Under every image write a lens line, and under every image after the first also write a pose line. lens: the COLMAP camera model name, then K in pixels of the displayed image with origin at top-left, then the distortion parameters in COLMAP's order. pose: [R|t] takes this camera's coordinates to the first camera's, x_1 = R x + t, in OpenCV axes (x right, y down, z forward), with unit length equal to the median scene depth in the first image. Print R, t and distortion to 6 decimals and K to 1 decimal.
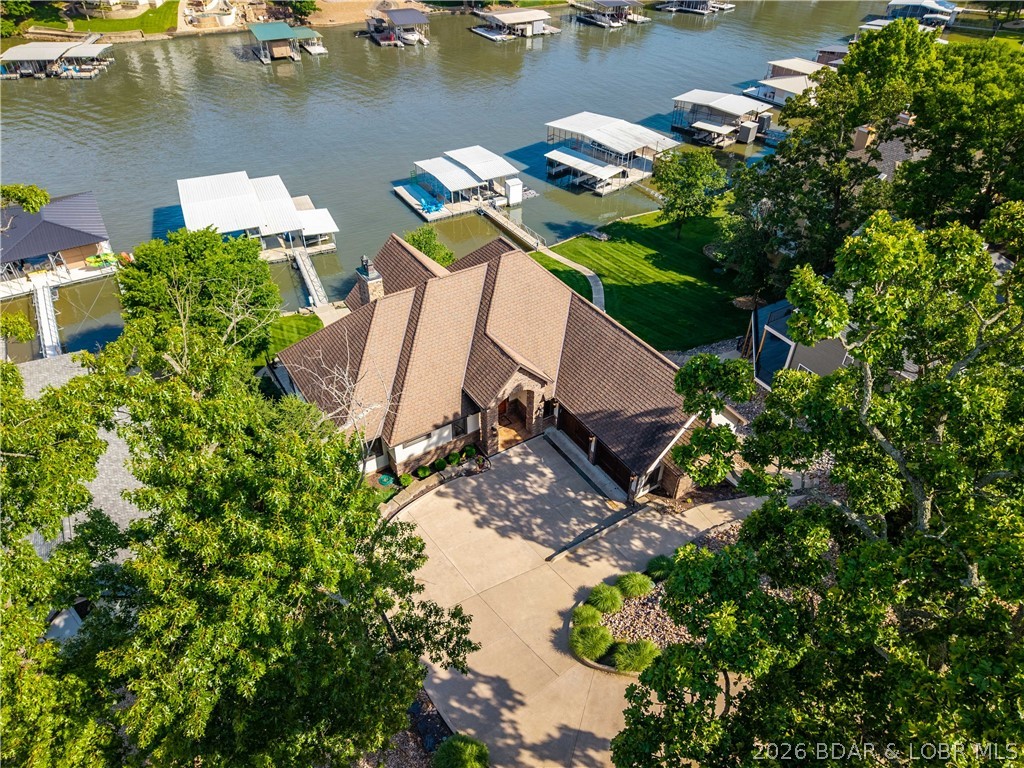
lens RADIAL K [[682.9, 0, 508.6], [0, 682.9, 388.5], [0, 0, 1]] dist [0.016650, -0.010934]
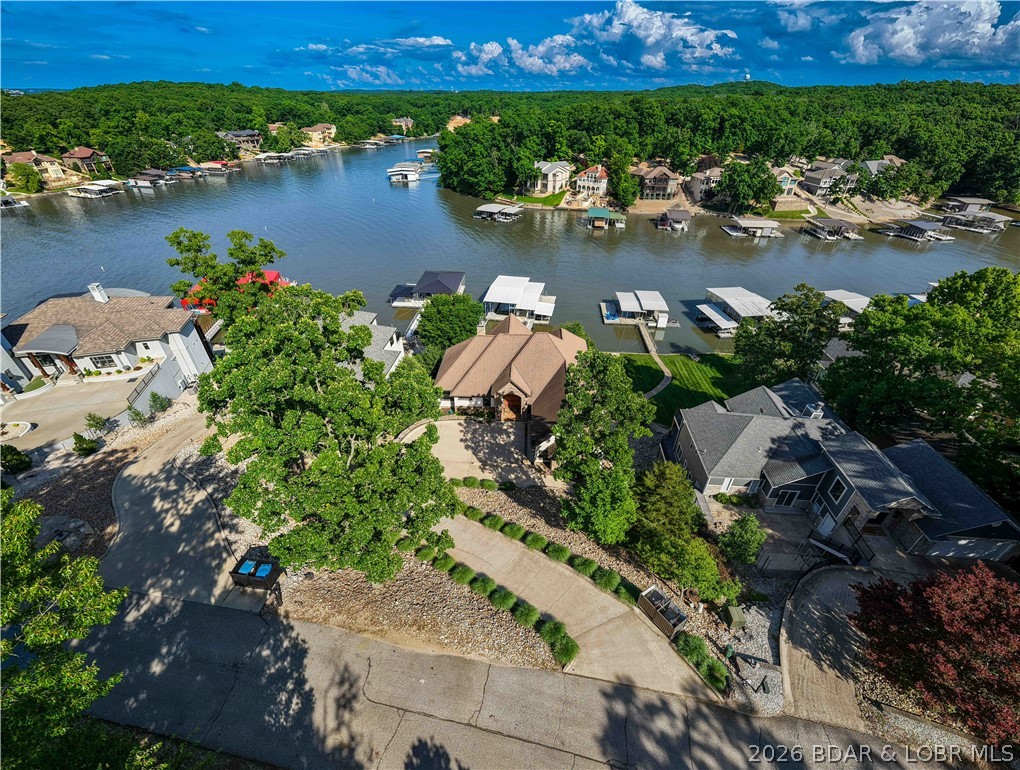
lens RADIAL K [[423.1, 0, 508.6], [0, 423.1, 382.7], [0, 0, 1]] dist [0.004297, -0.001551]
pose [[0.814727, 0.320088, -0.483490, 0.255541], [-0.363525, 0.931575, 0.004162, -0.012608], [0.451739, 0.172370, 0.875340, -0.056919]]
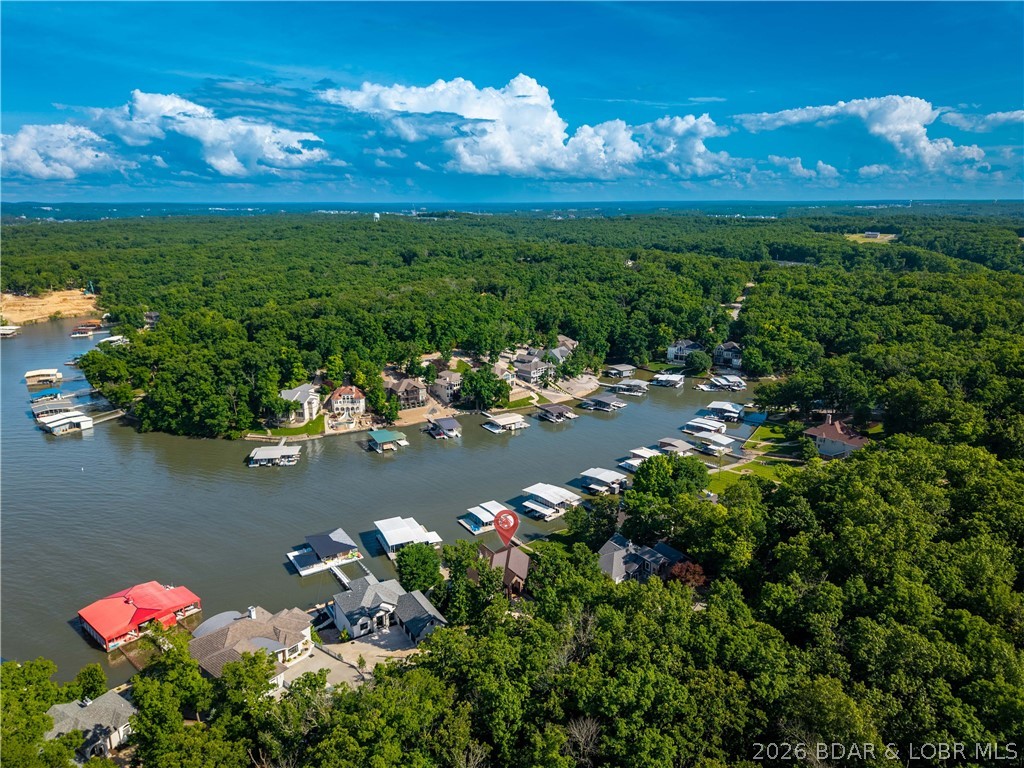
lens RADIAL K [[682.9, 0, 512.7], [0, 682.9, 390.5], [0, 0, 1]] dist [0.016650, -0.010934]
pose [[0.999364, -0.020048, 0.029503, -0.044897], [0.030285, 0.913877, -0.404861, 0.260748], [-0.018846, 0.405497, 0.913902, -1.369582]]
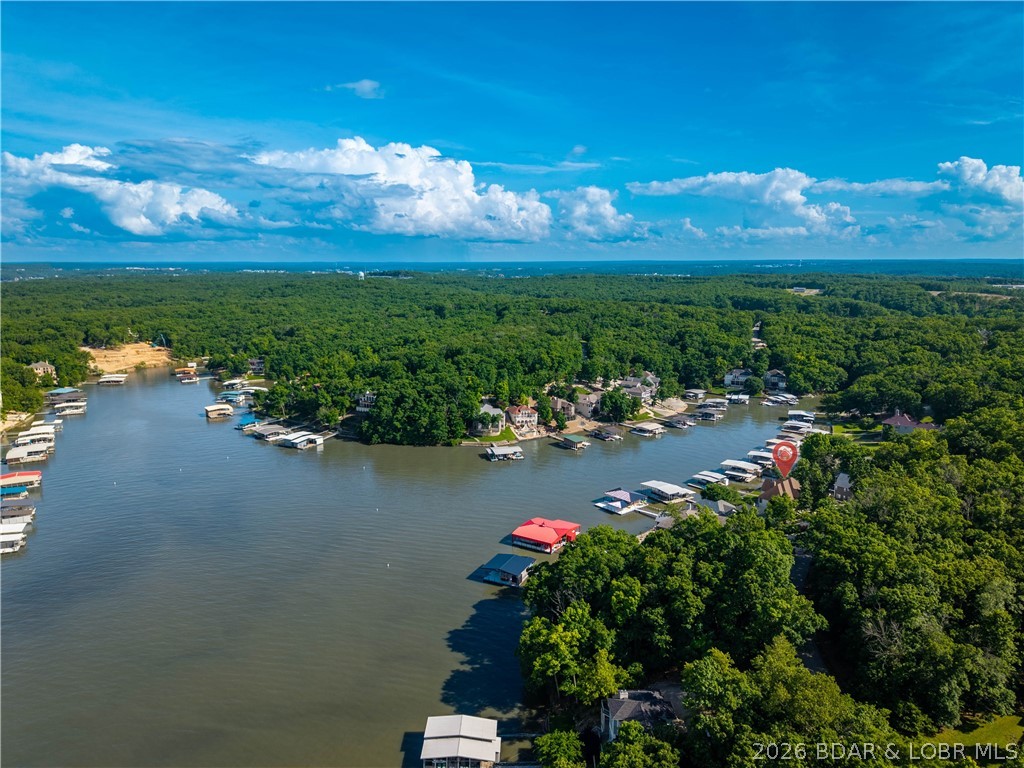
lens RADIAL K [[682.9, 0, 508.2], [0, 682.9, 386.0], [0, 0, 1]] dist [0.016650, -0.010934]
pose [[0.987896, -0.040021, 0.149867, -1.554919], [0.107573, 0.872830, -0.476020, 0.799220], [-0.111757, 0.486380, 0.866571, -2.060965]]
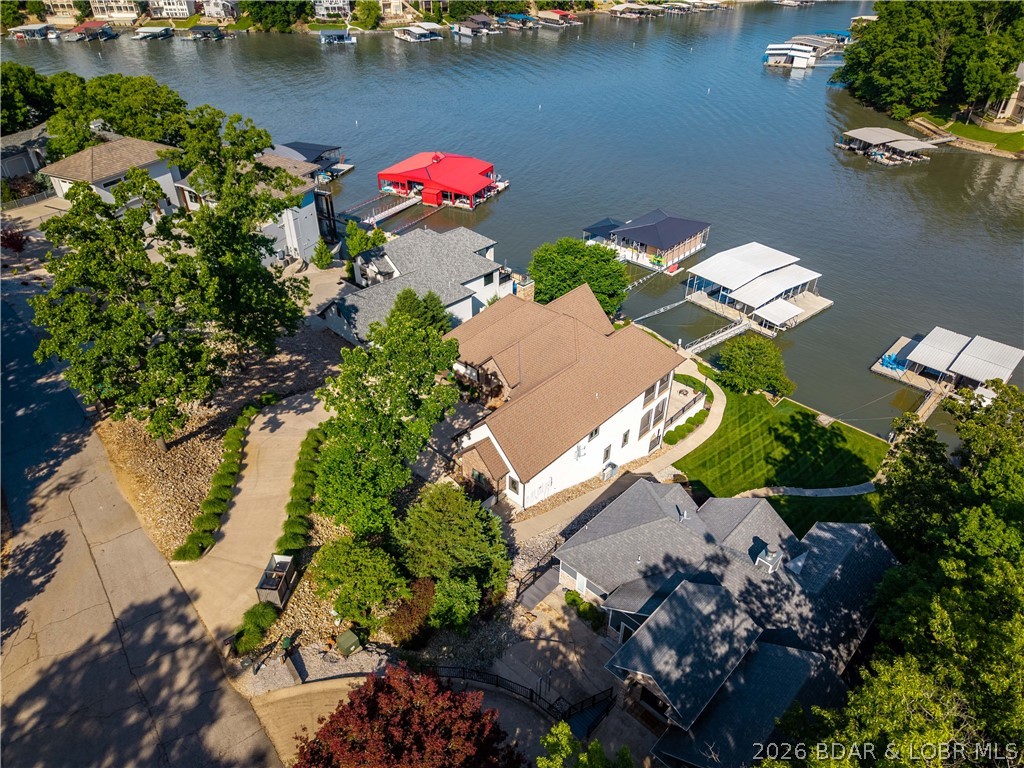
lens RADIAL K [[682.9, 0, 513.0], [0, 682.9, 385.3], [0, 0, 1]] dist [0.016650, -0.010934]
pose [[0.264372, 0.547885, -0.793681, 0.540807], [-0.614968, 0.729714, 0.298884, -0.200185], [0.742914, 0.409072, 0.529848, 0.080039]]
